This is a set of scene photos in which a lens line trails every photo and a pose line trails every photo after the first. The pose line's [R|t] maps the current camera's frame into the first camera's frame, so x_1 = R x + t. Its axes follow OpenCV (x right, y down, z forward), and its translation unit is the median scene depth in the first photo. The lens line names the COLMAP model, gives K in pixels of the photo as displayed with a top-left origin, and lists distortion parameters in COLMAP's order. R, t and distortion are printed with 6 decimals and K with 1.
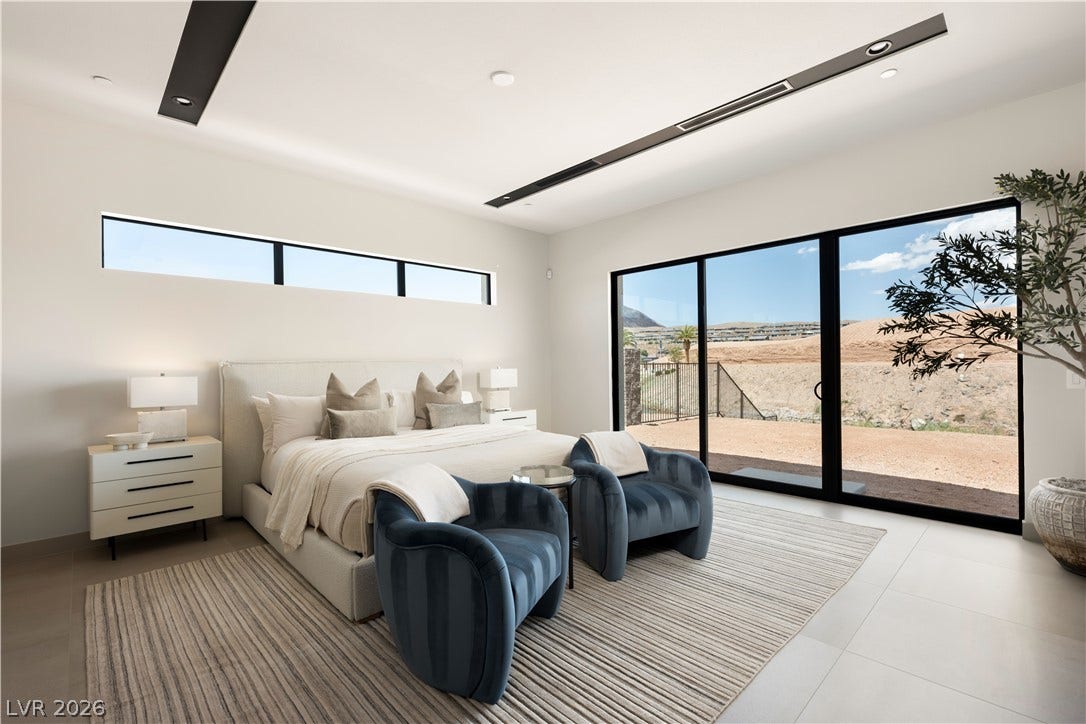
lens RADIAL K [[486.6, 0, 546.4], [0, 486.6, 366.2], [0, 0, 1]] dist [0.000001, -0.000589]
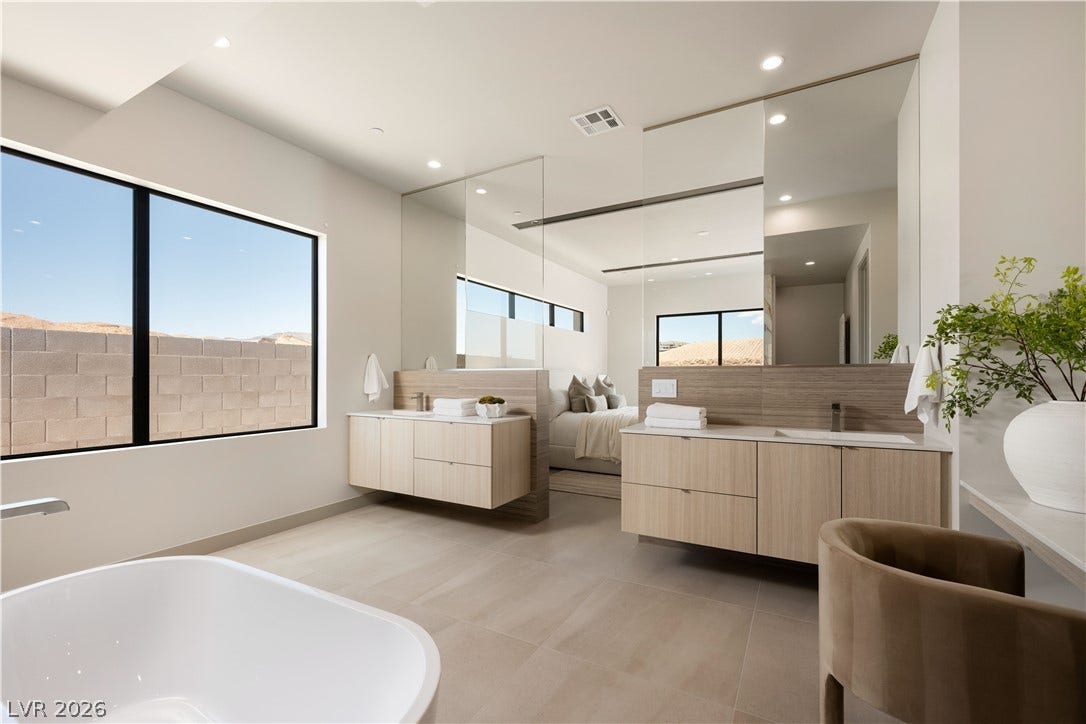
lens RADIAL K [[486.6, 0, 543.6], [0, 486.6, 368.0], [0, 0, 1]] dist [0.000001, -0.000589]
pose [[0.957318, 0.017125, 0.288530, -0.931935], [-0.012051, 0.999740, -0.019353, 0.020995], [-0.288787, 0.015050, 0.957275, -0.563105]]
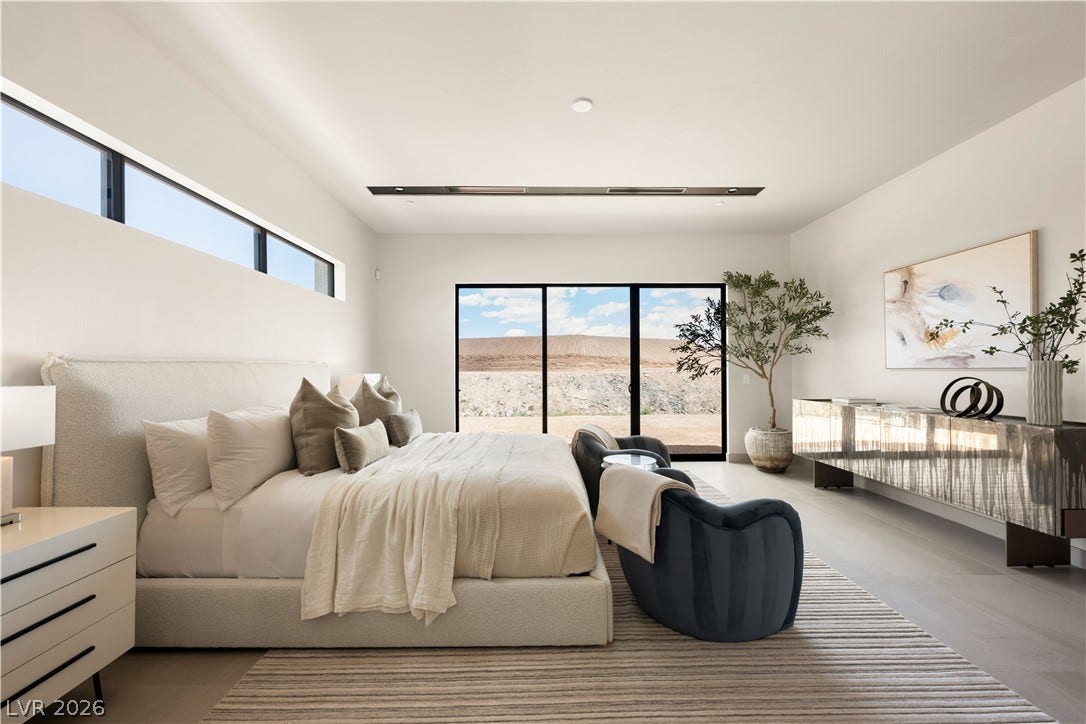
lens RADIAL K [[433.3, 0, 549.8], [0, 433.3, 365.2], [0, 0, 1]] dist [-0.003080, 0.000201]
pose [[0.676474, 0.016328, 0.736285, -0.588811], [-0.002091, 0.999793, -0.020250, 0.006859], [-0.736463, 0.012159, 0.676368, 0.282159]]
